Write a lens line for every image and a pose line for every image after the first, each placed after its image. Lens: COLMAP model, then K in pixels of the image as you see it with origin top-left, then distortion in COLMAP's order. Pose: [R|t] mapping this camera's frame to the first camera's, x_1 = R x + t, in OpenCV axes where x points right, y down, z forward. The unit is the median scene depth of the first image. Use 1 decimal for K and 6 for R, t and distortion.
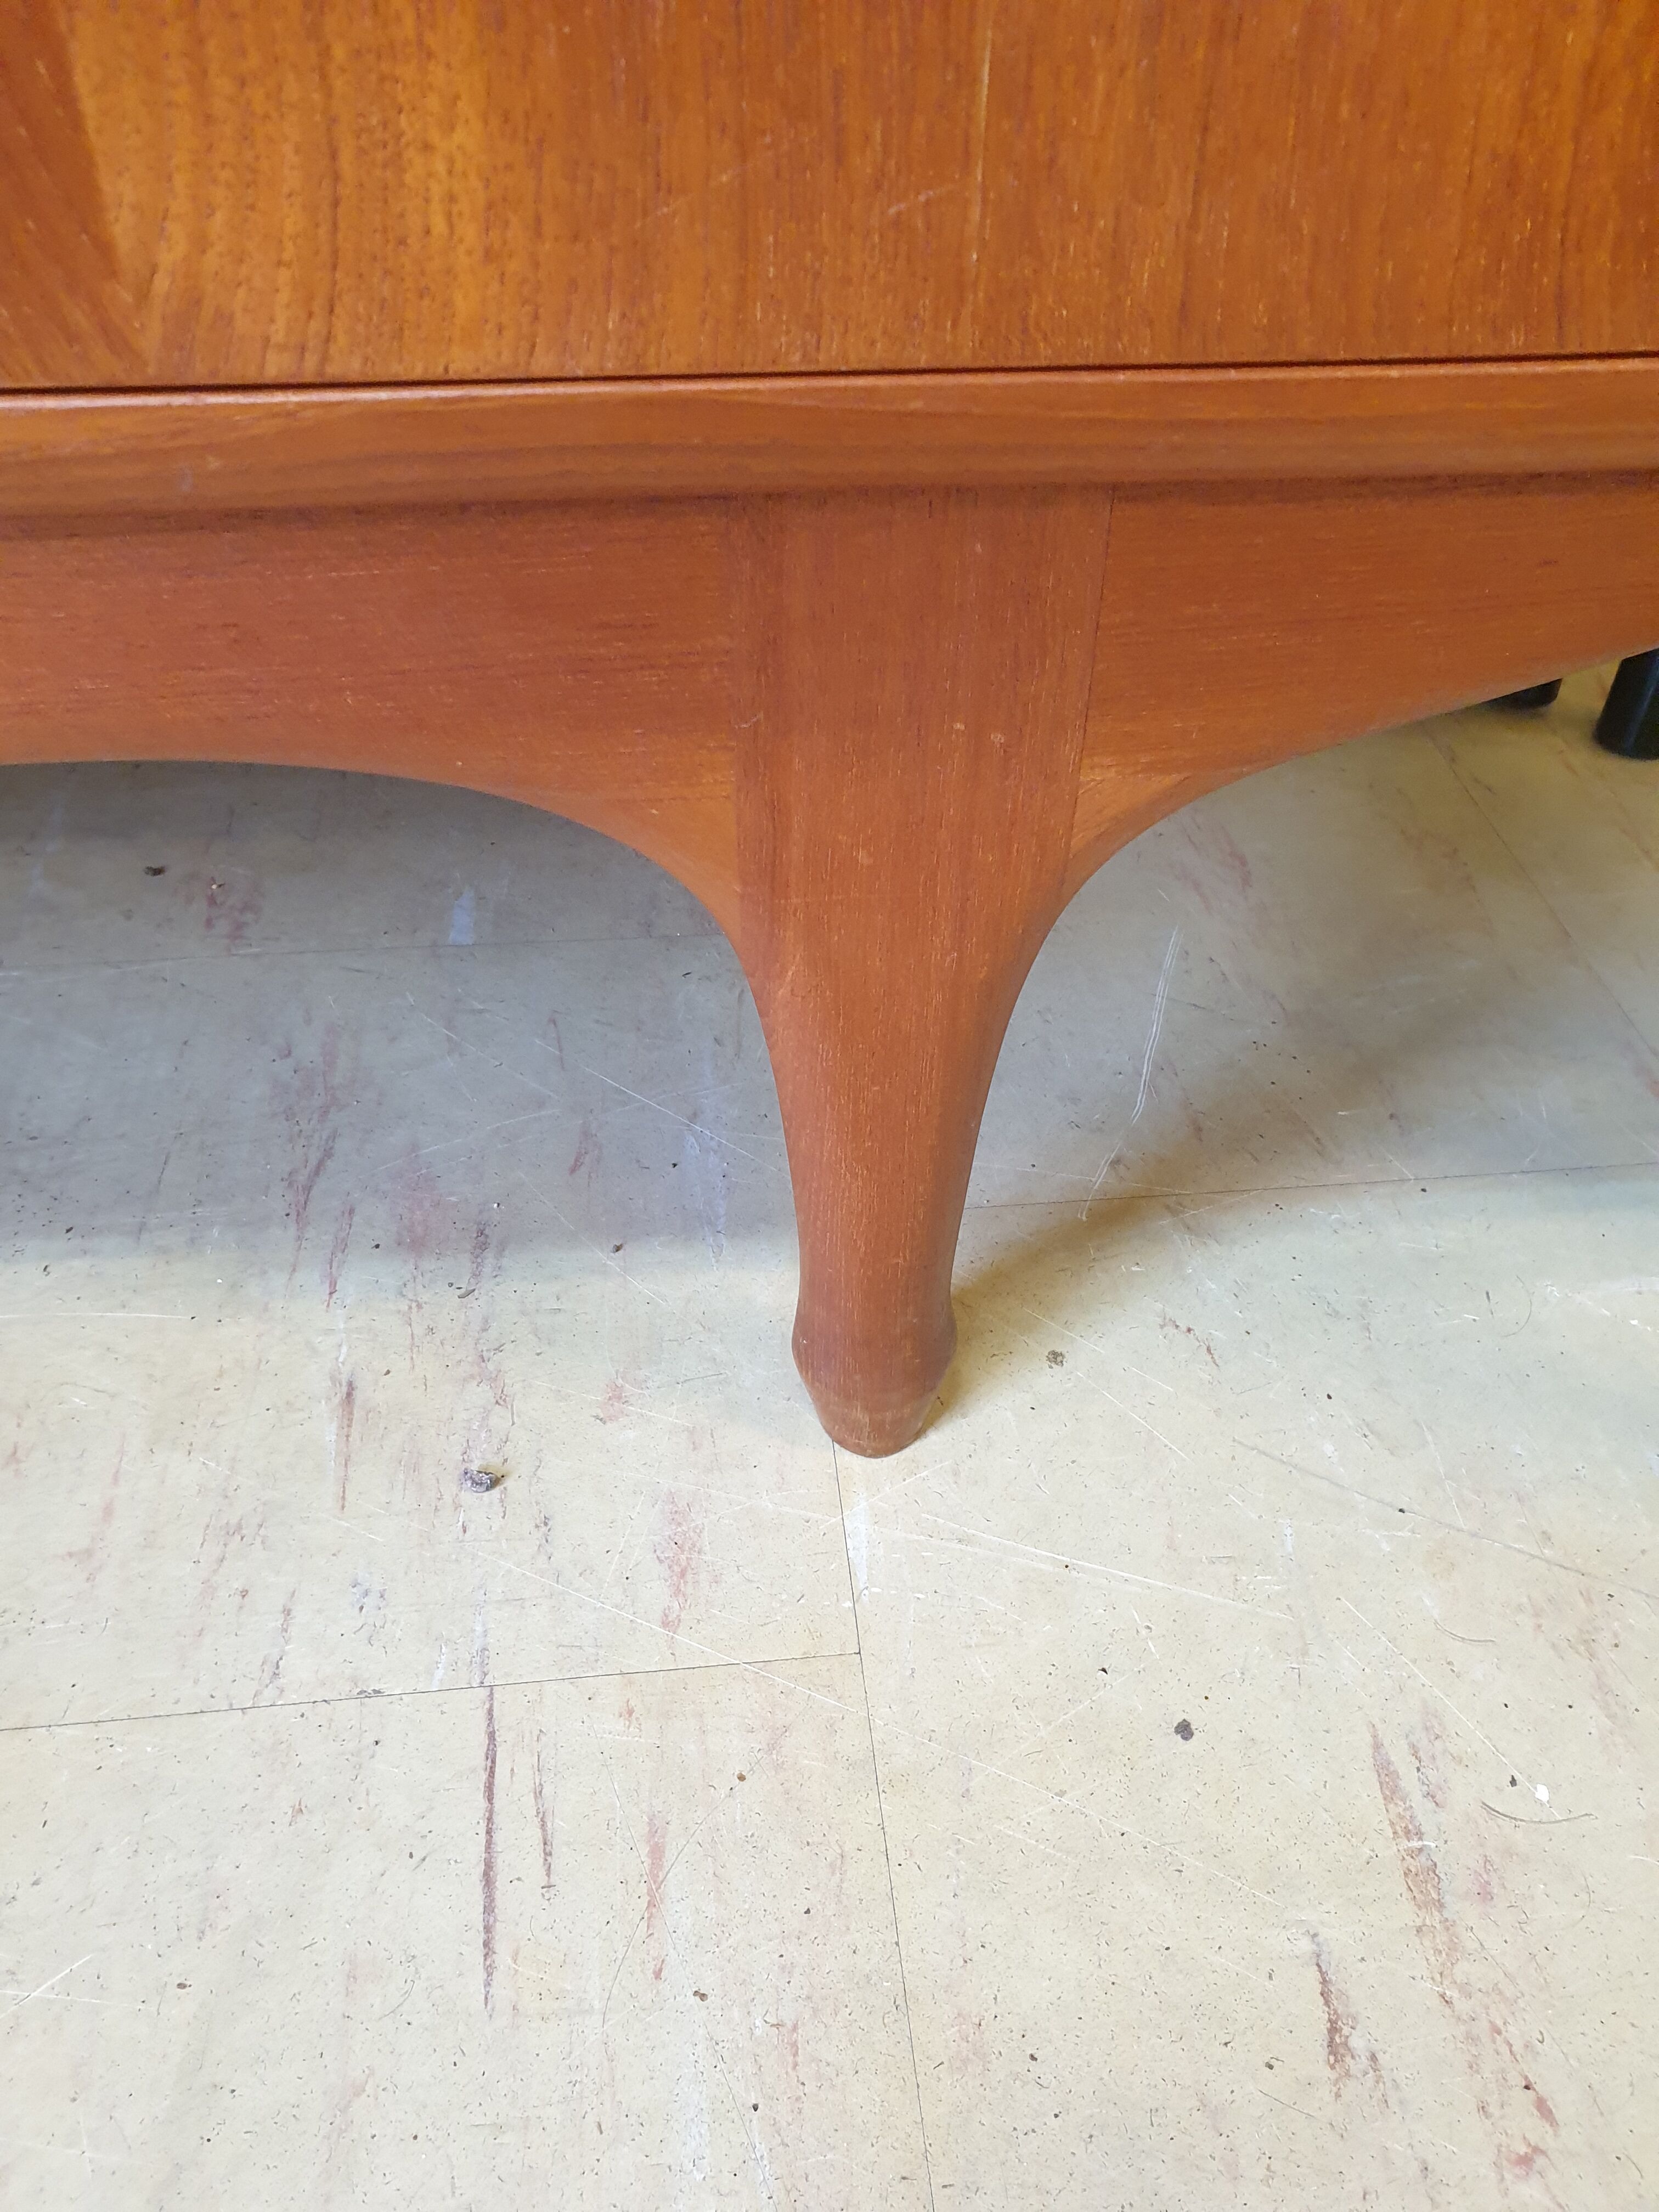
lens RADIAL K [[1673.6, 0, 876.1], [0, 1673.6, 1113.9], [0, 0, 1]] dist [0.002356, -0.002744]
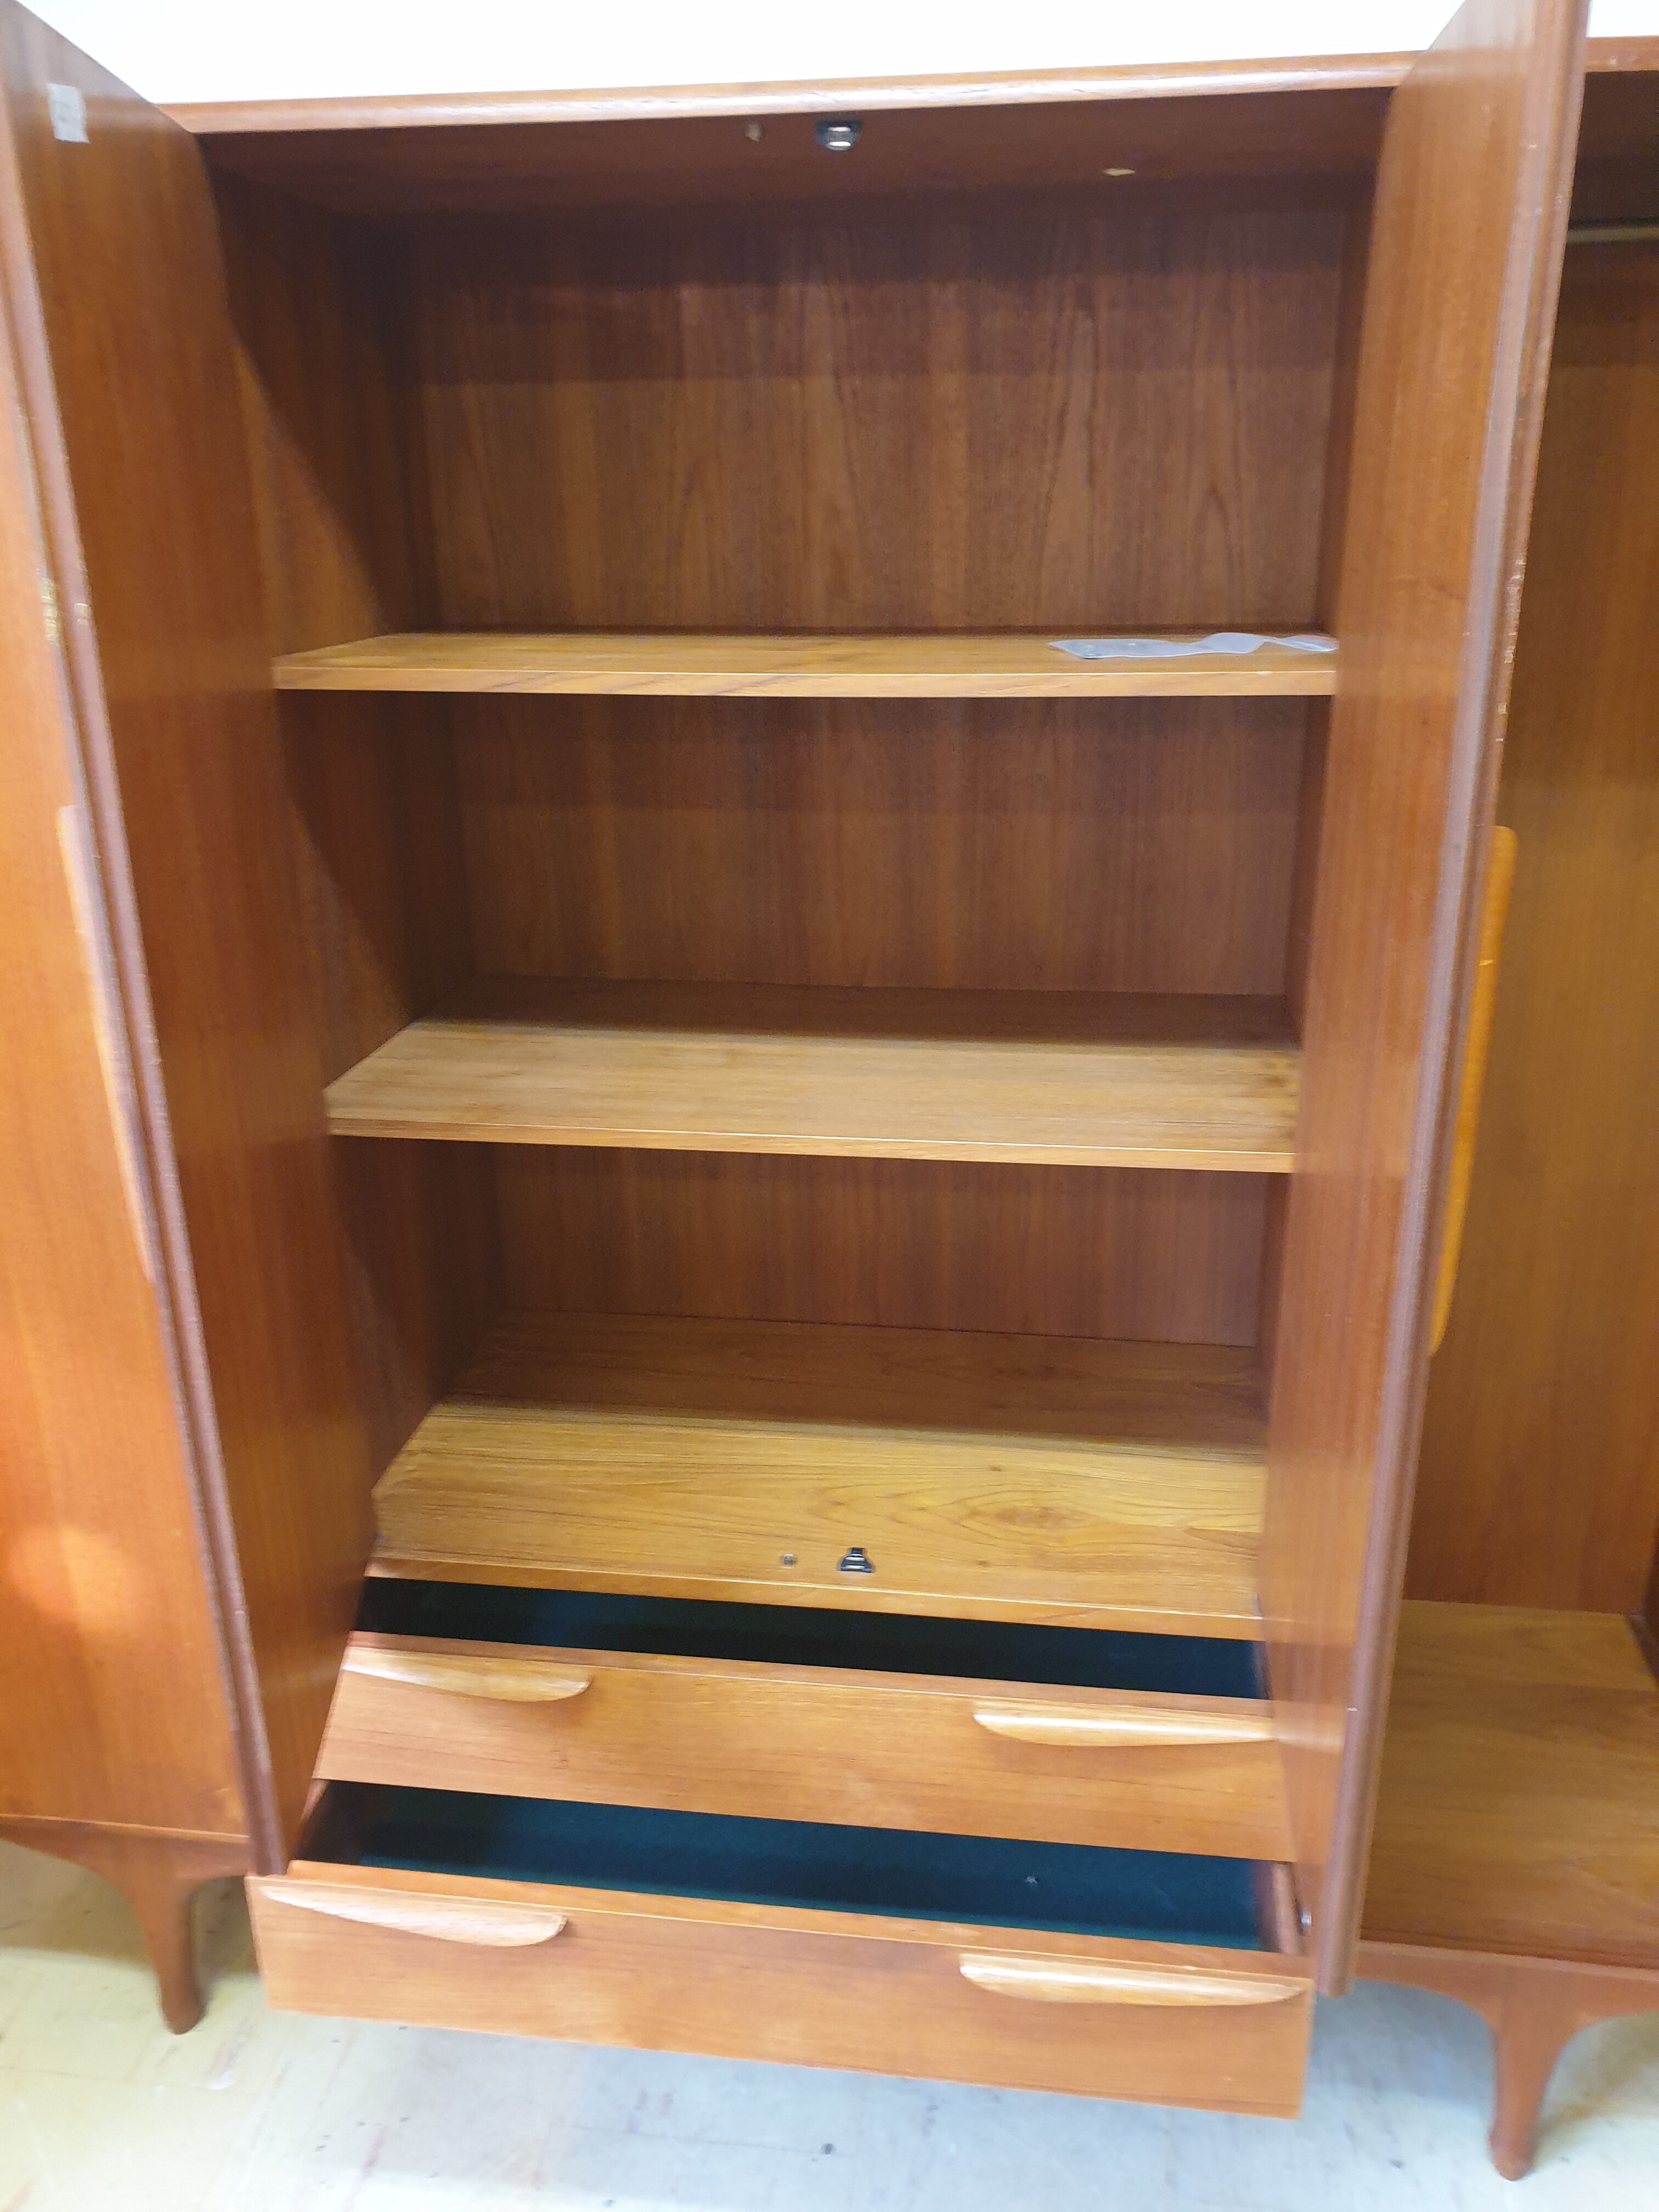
lens RADIAL K [[1673.6, 0, 876.1], [0, 1673.6, 1113.9], [0, 0, 1]] dist [0.002356, -0.002744]
pose [[0.967307, 0.053751, -0.247848, -0.513380], [-0.144407, 0.920118, -0.364046, -0.367416], [0.208482, 0.387935, 0.897798, -3.146725]]
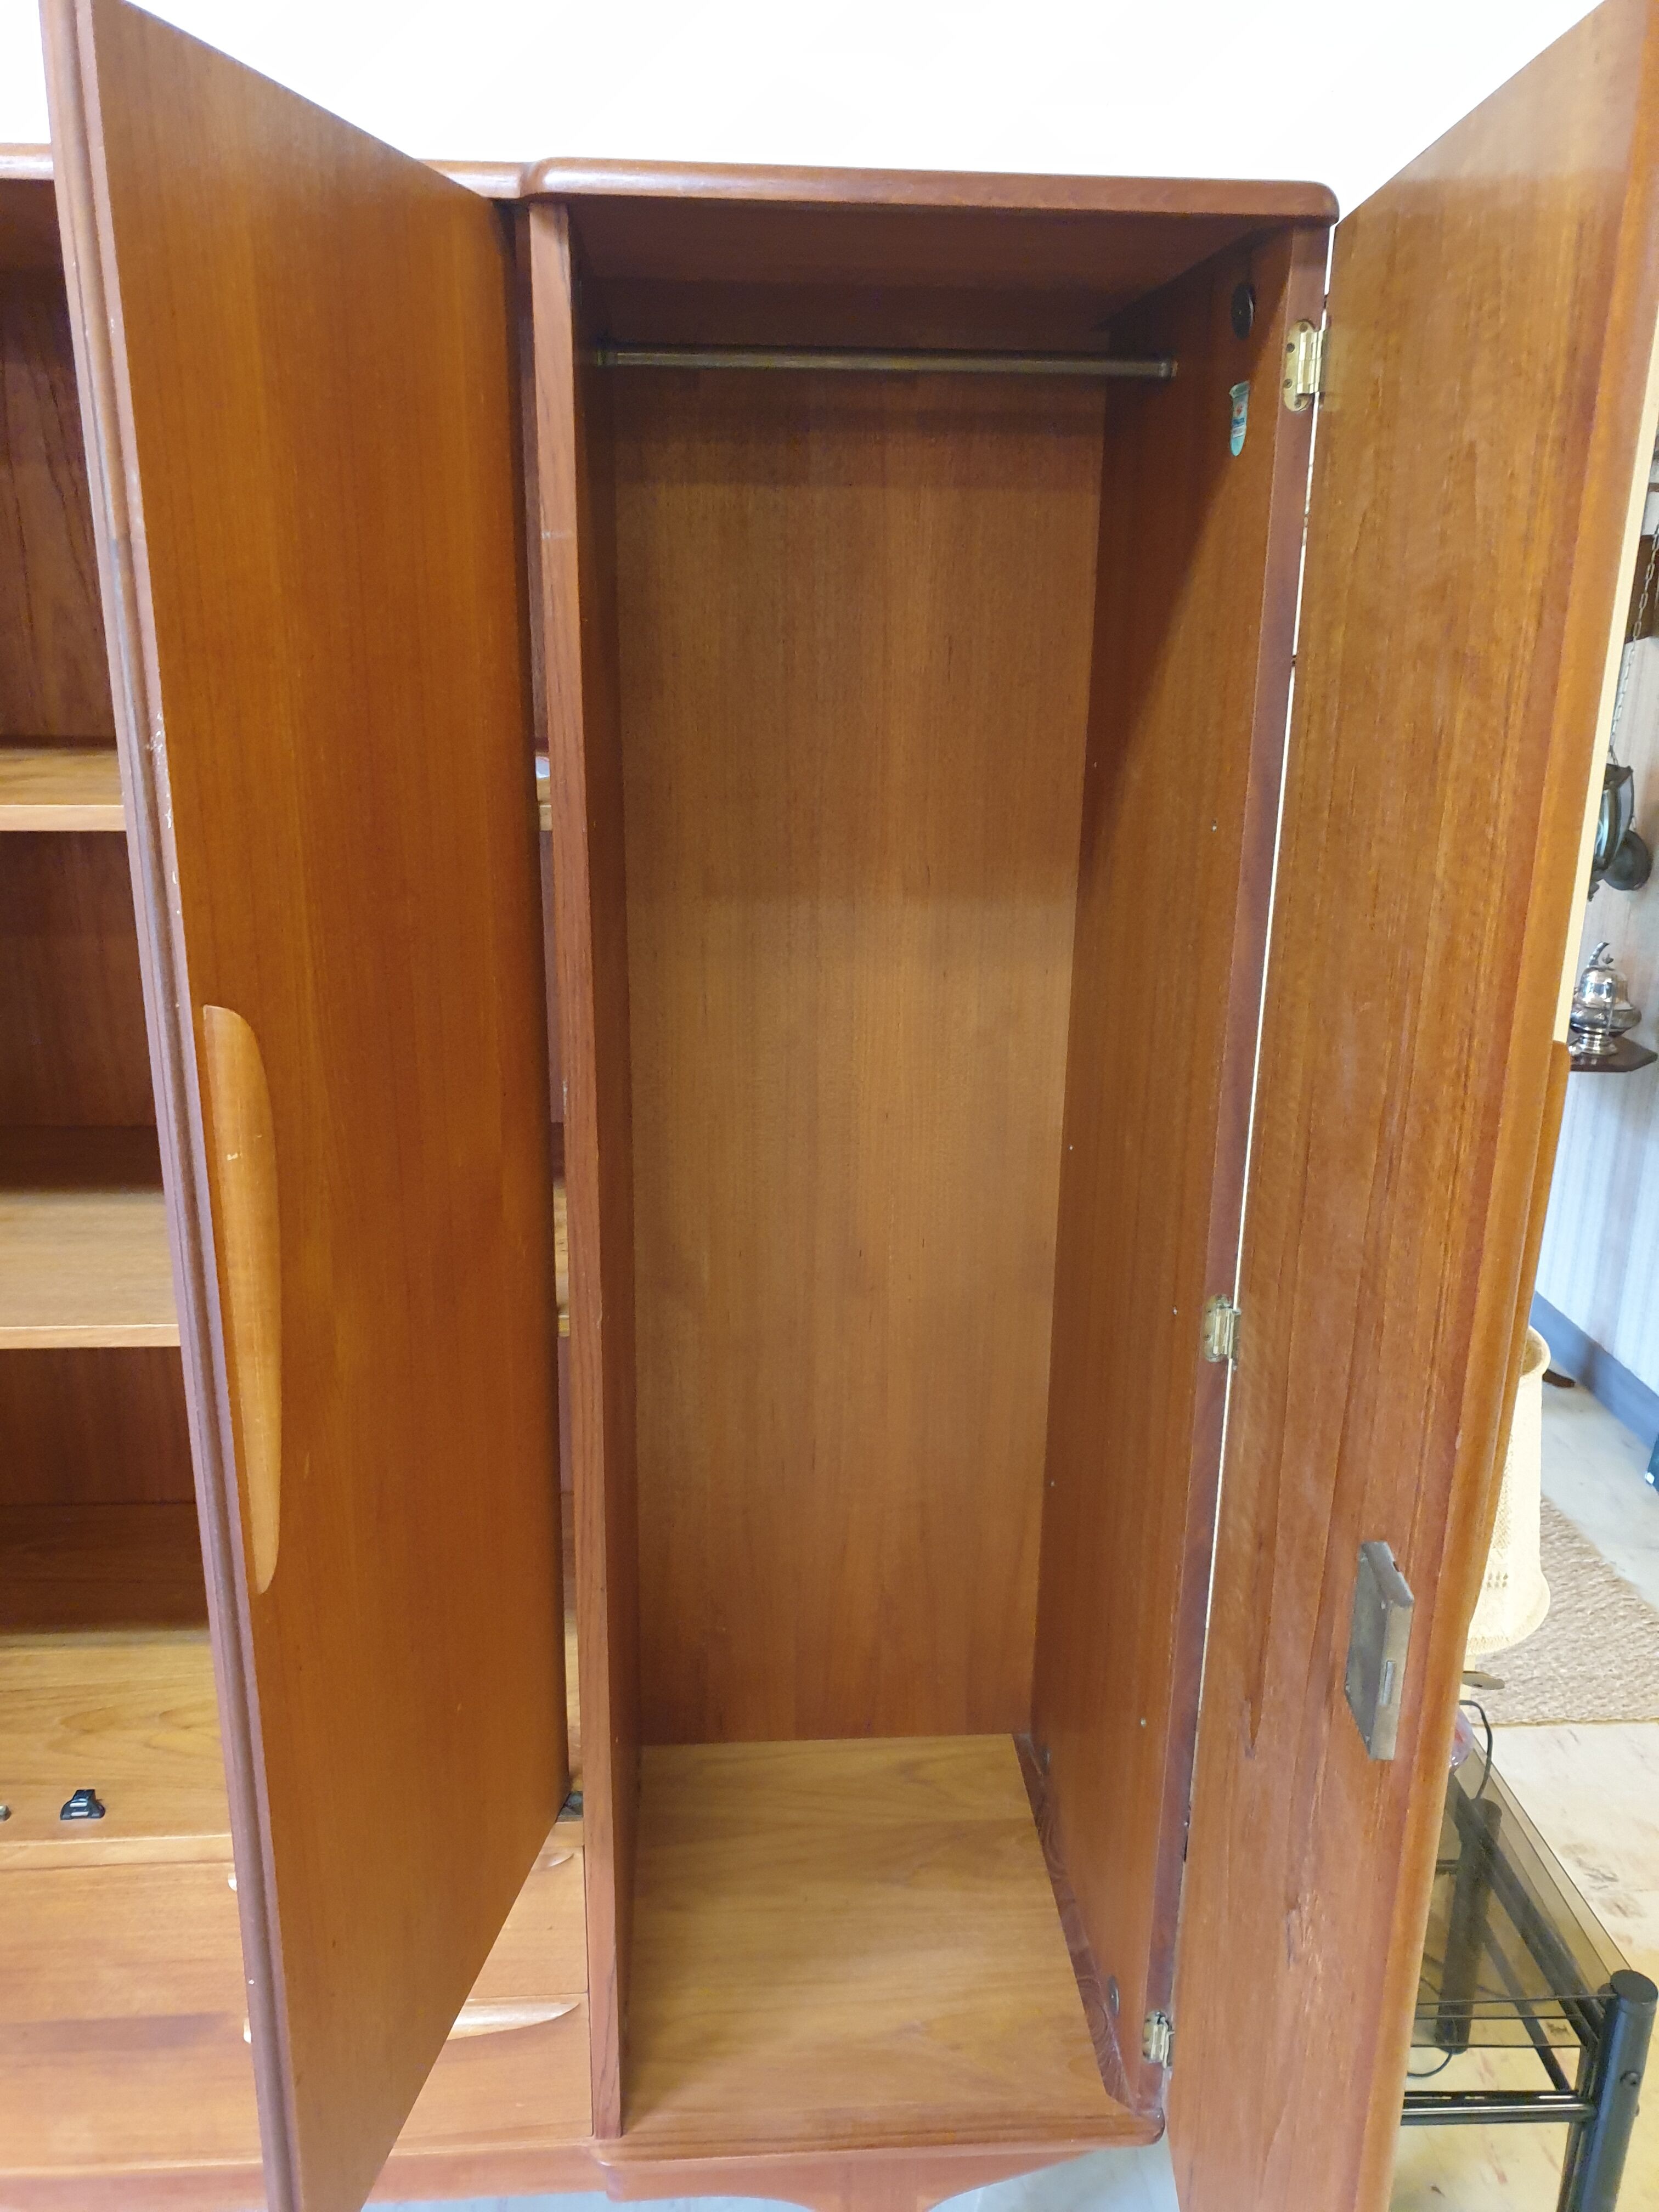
lens RADIAL K [[1692.6, 0, 829.5], [0, 1692.6, 1106.0], [0, 0, 1]] dist [-0.002406, 0.000360]
pose [[0.998886, 0.003042, -0.047098, 0.065469], [-0.022870, 0.904133, -0.426639, -0.620306], [0.041285, 0.427241, 0.903195, -2.928060]]
